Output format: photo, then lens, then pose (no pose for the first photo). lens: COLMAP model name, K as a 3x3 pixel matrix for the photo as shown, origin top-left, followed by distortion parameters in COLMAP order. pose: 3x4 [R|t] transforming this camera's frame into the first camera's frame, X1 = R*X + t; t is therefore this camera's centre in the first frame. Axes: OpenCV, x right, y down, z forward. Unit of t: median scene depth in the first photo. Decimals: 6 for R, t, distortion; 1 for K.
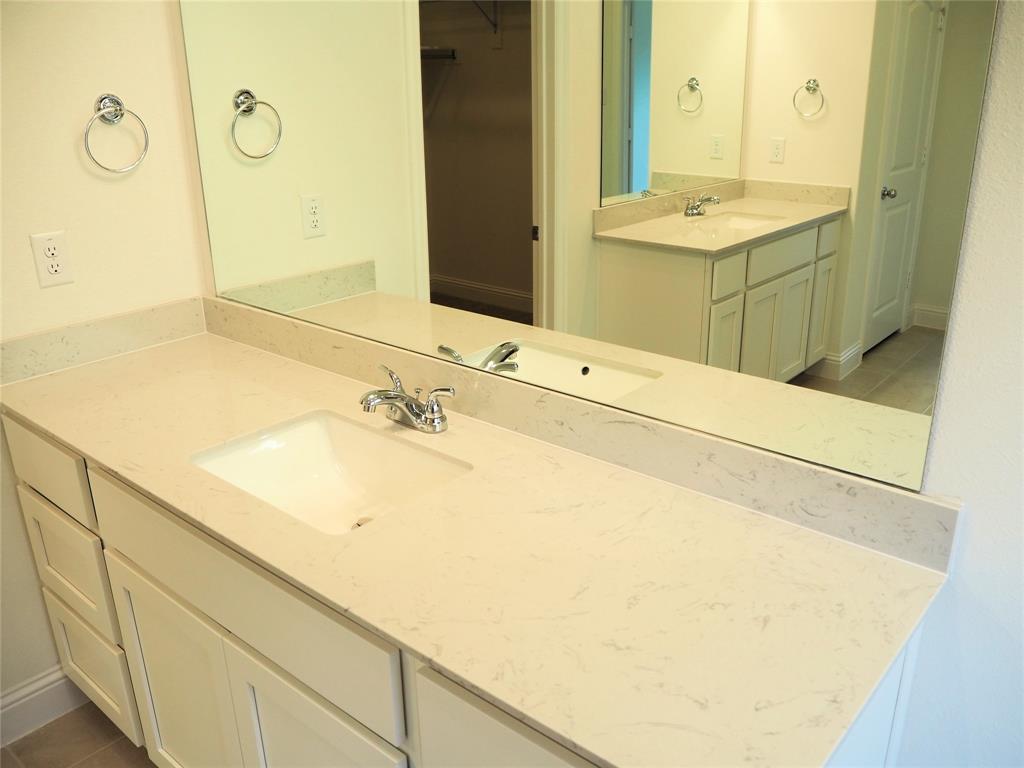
lens RADIAL K [[861.1, 0, 516.5], [0, 861.1, 379.7], [0, 0, 1]] dist [-0.071280, 0.048869]
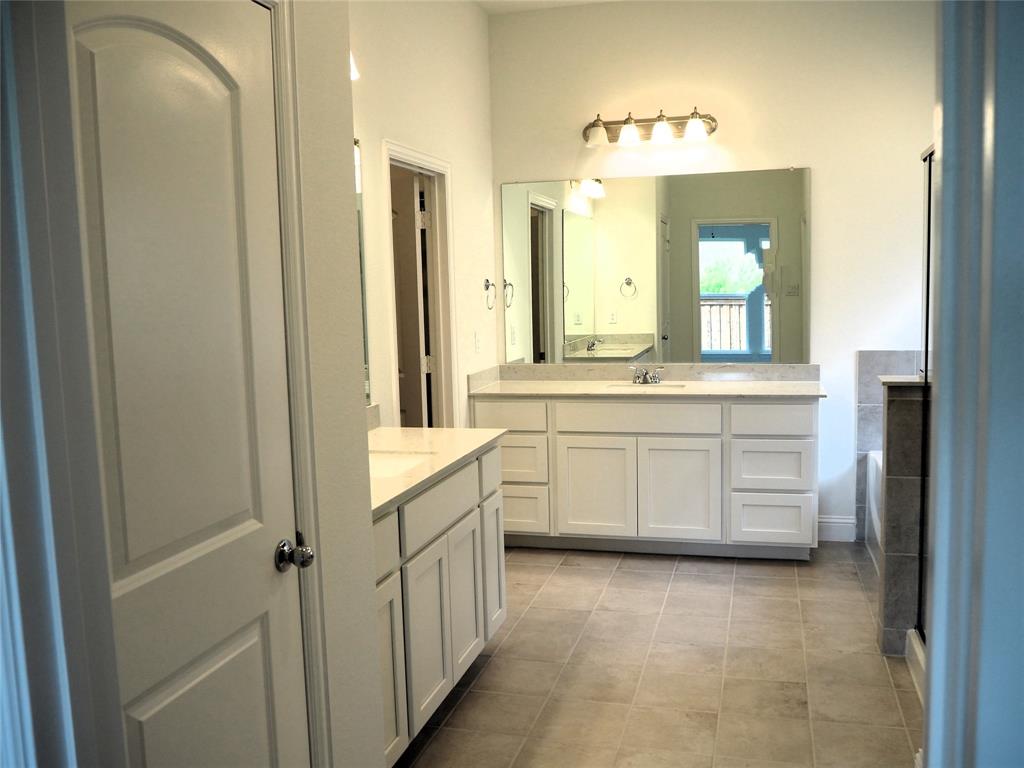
lens RADIAL K [[861.1, 0, 516.5], [0, 861.1, 379.7], [0, 0, 1]] dist [-0.071280, 0.048869]
pose [[0.920014, -0.067031, 0.386110, -0.612235], [0.157503, 0.965431, -0.207691, 0.213351], [-0.358841, 0.251892, 0.898768, -0.548612]]
